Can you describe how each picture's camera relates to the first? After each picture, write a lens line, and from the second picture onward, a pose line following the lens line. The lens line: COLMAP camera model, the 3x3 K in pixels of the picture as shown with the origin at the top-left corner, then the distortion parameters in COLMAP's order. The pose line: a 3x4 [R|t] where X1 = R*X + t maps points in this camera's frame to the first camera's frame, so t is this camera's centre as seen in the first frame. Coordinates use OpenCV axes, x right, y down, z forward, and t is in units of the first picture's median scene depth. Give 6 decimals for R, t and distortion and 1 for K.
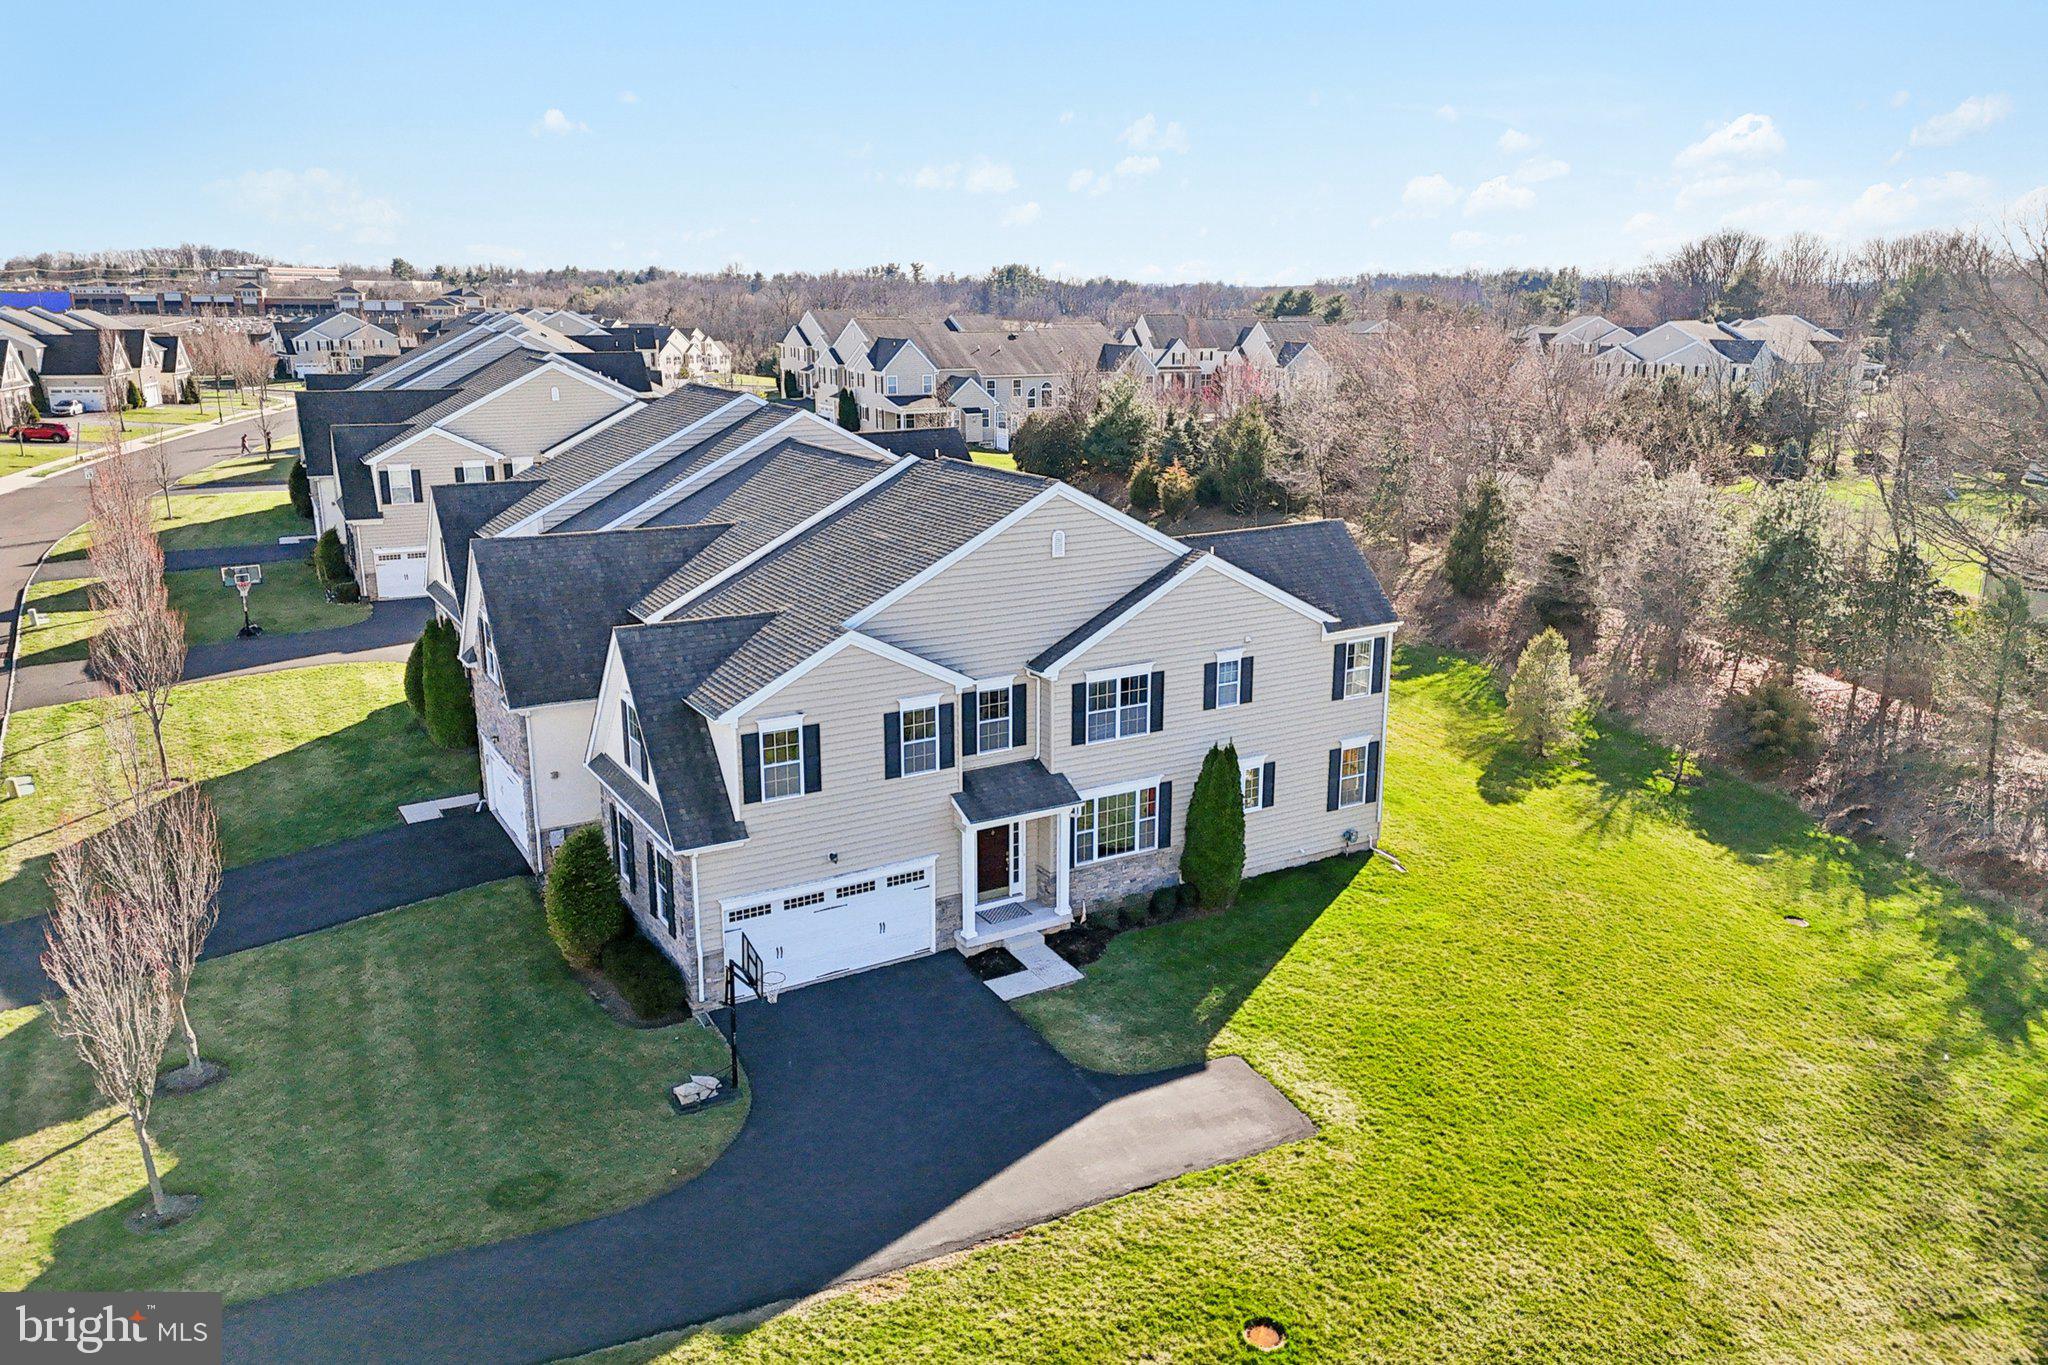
lens RADIAL K [[1510.4, 0, 1035.3], [0, 1510.4, 675.5], [0, 0, 1]] dist [0.082569, -0.075360]
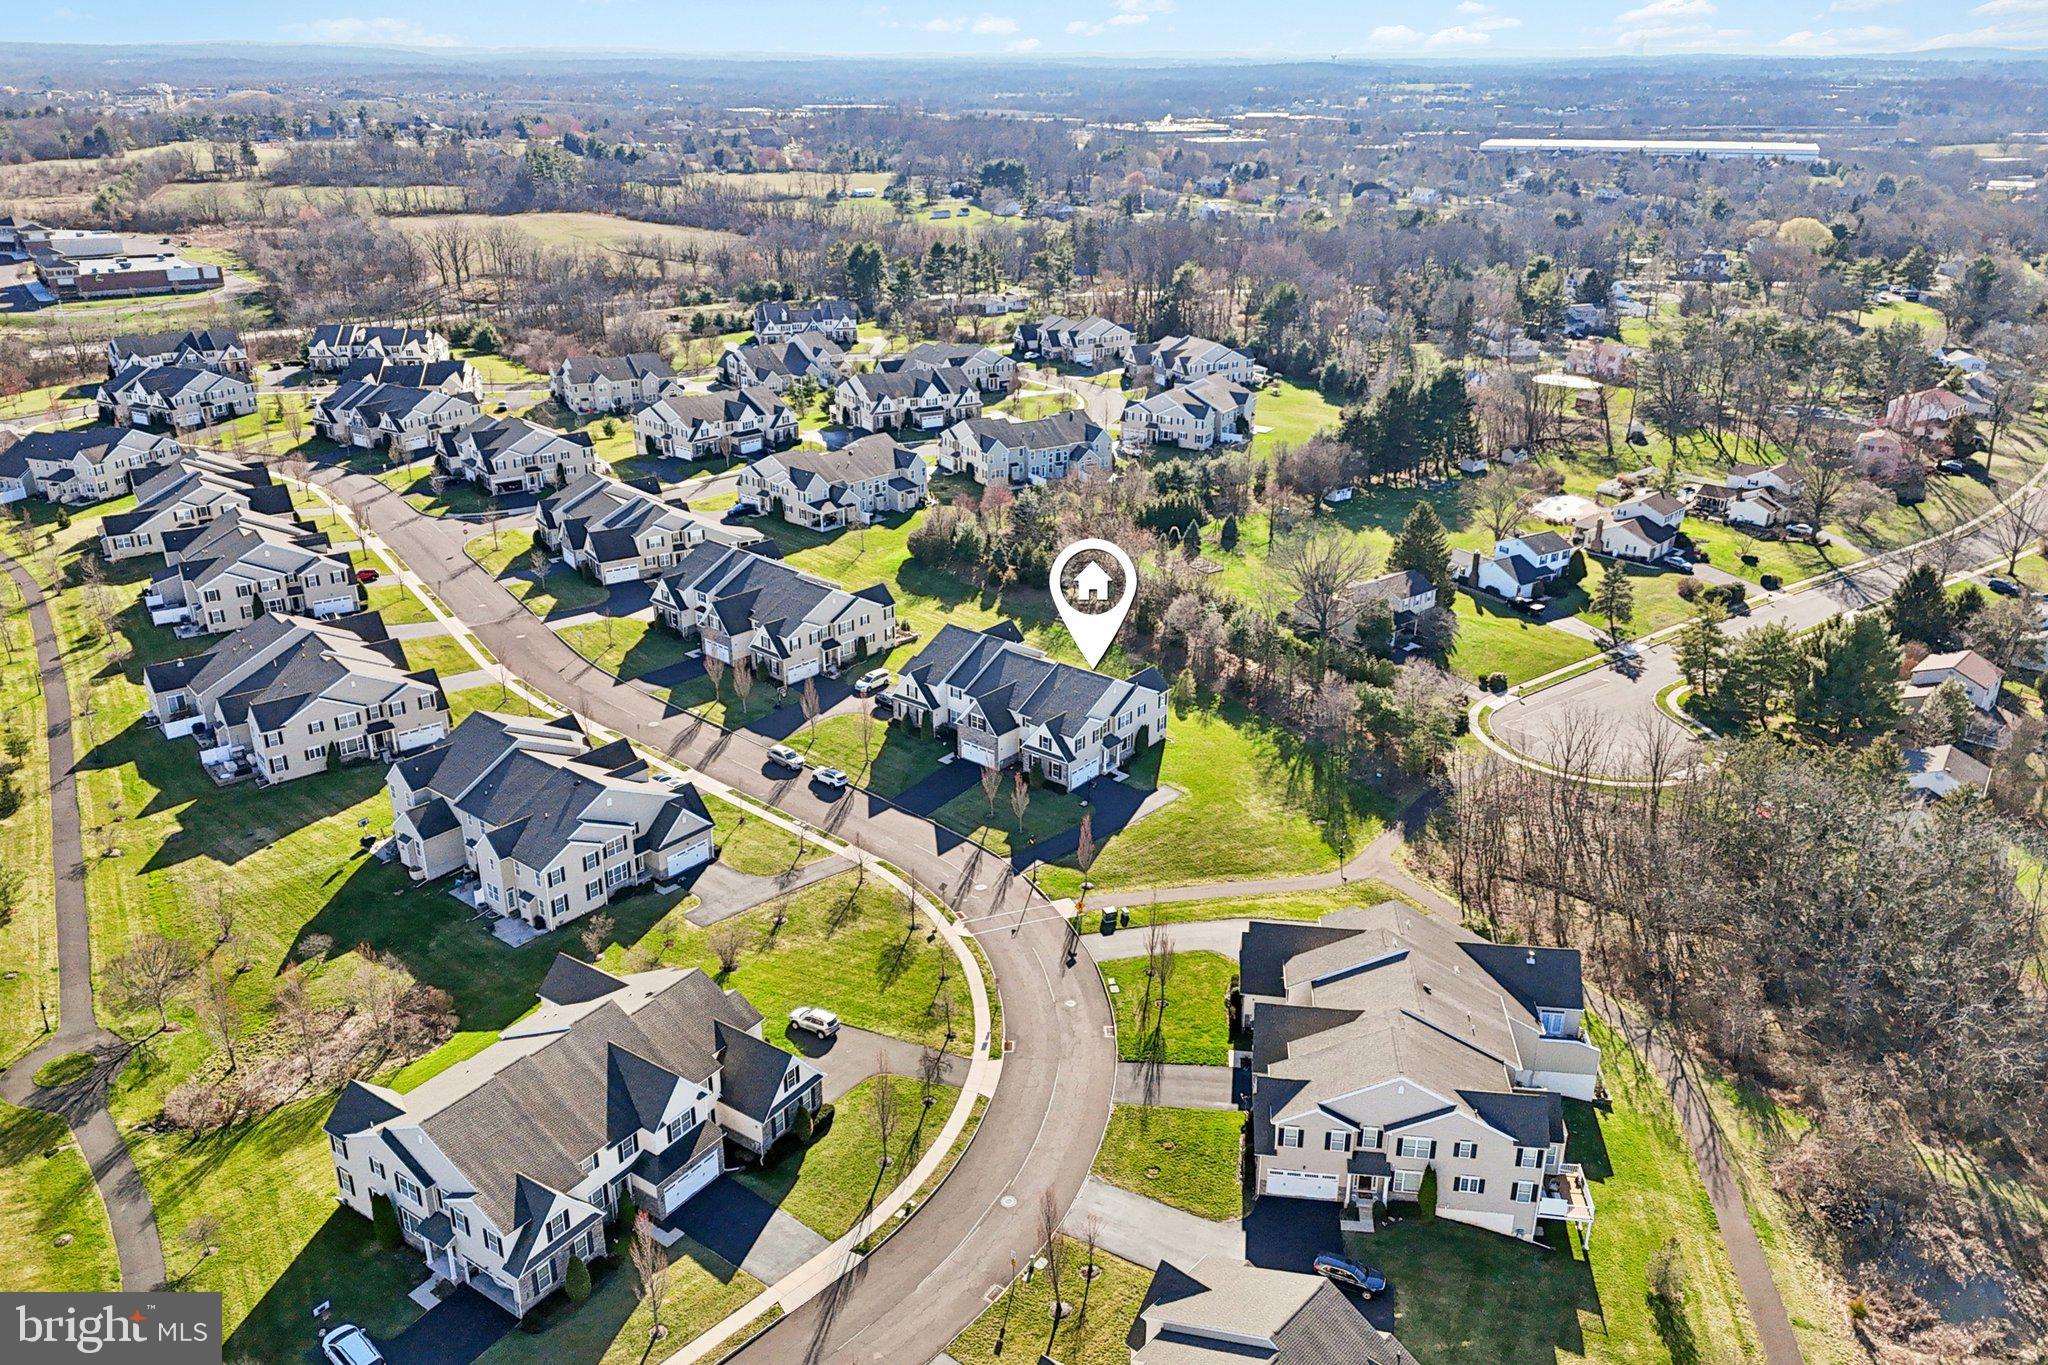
lens RADIAL K [[1510.4, 0, 1035.3], [0, 1510.4, 675.5], [0, 0, 1]] dist [0.082569, -0.075360]
pose [[0.938090, -0.129656, 0.321212, -1.692393], [0.083663, 0.984660, 0.153118, -0.854993], [-0.336137, -0.116765, 0.934547, -3.293517]]
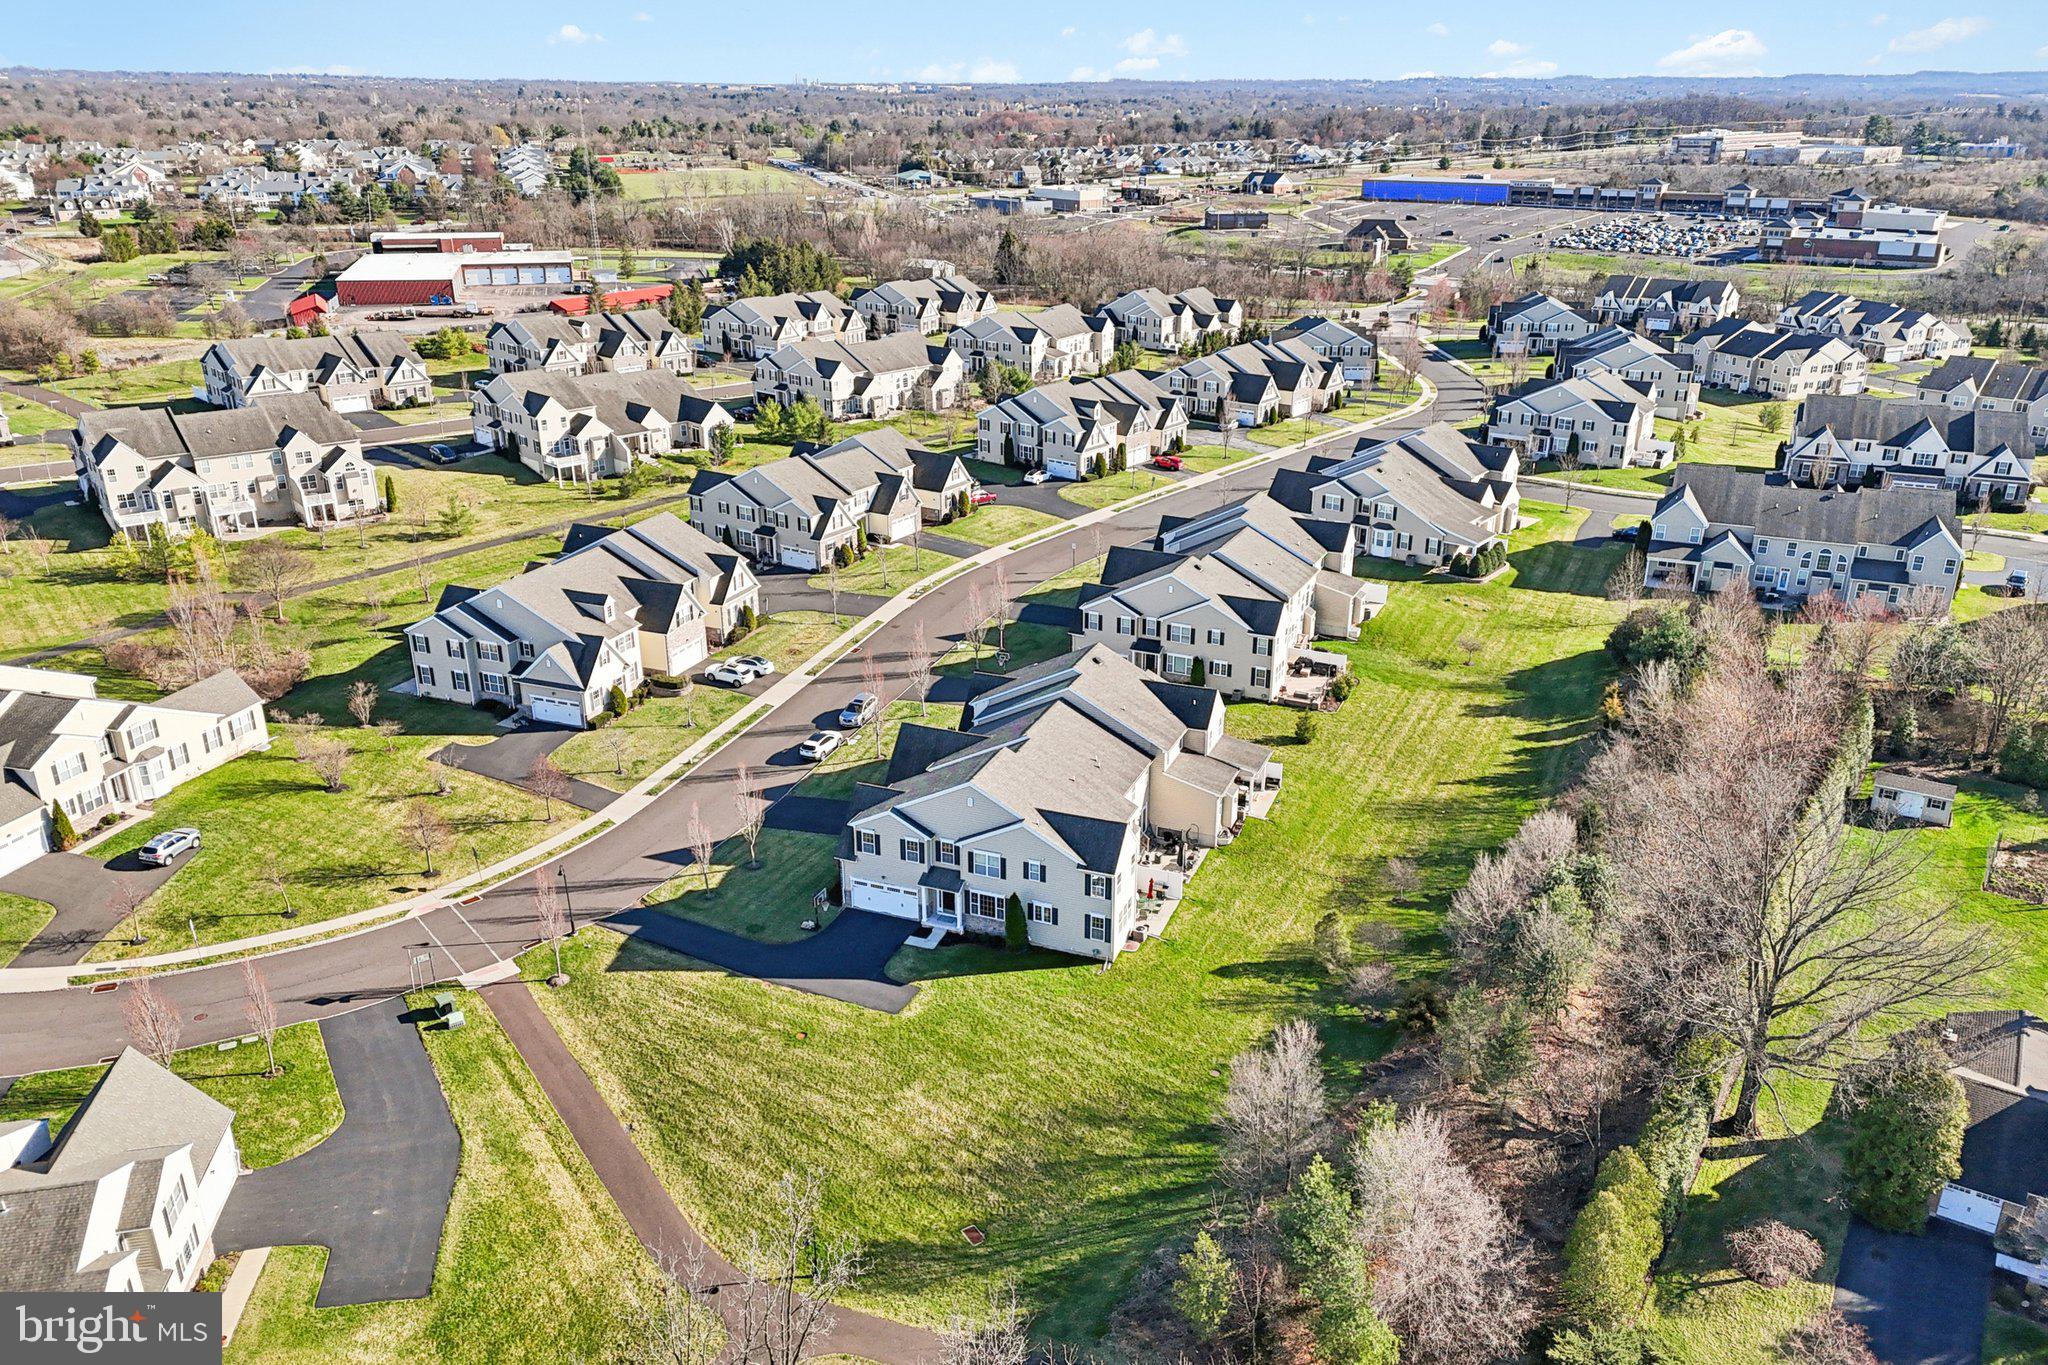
lens RADIAL K [[1513.2, 0, 1024.0], [0, 1513.2, 682.5], [0, 0, 1]] dist [0.086489, -0.082990]
pose [[0.610636, 0.287535, -0.737866, 1.937339], [-0.194957, 0.957660, 0.211845, -0.850829], [0.767538, 0.014492, 0.640839, -0.664663]]
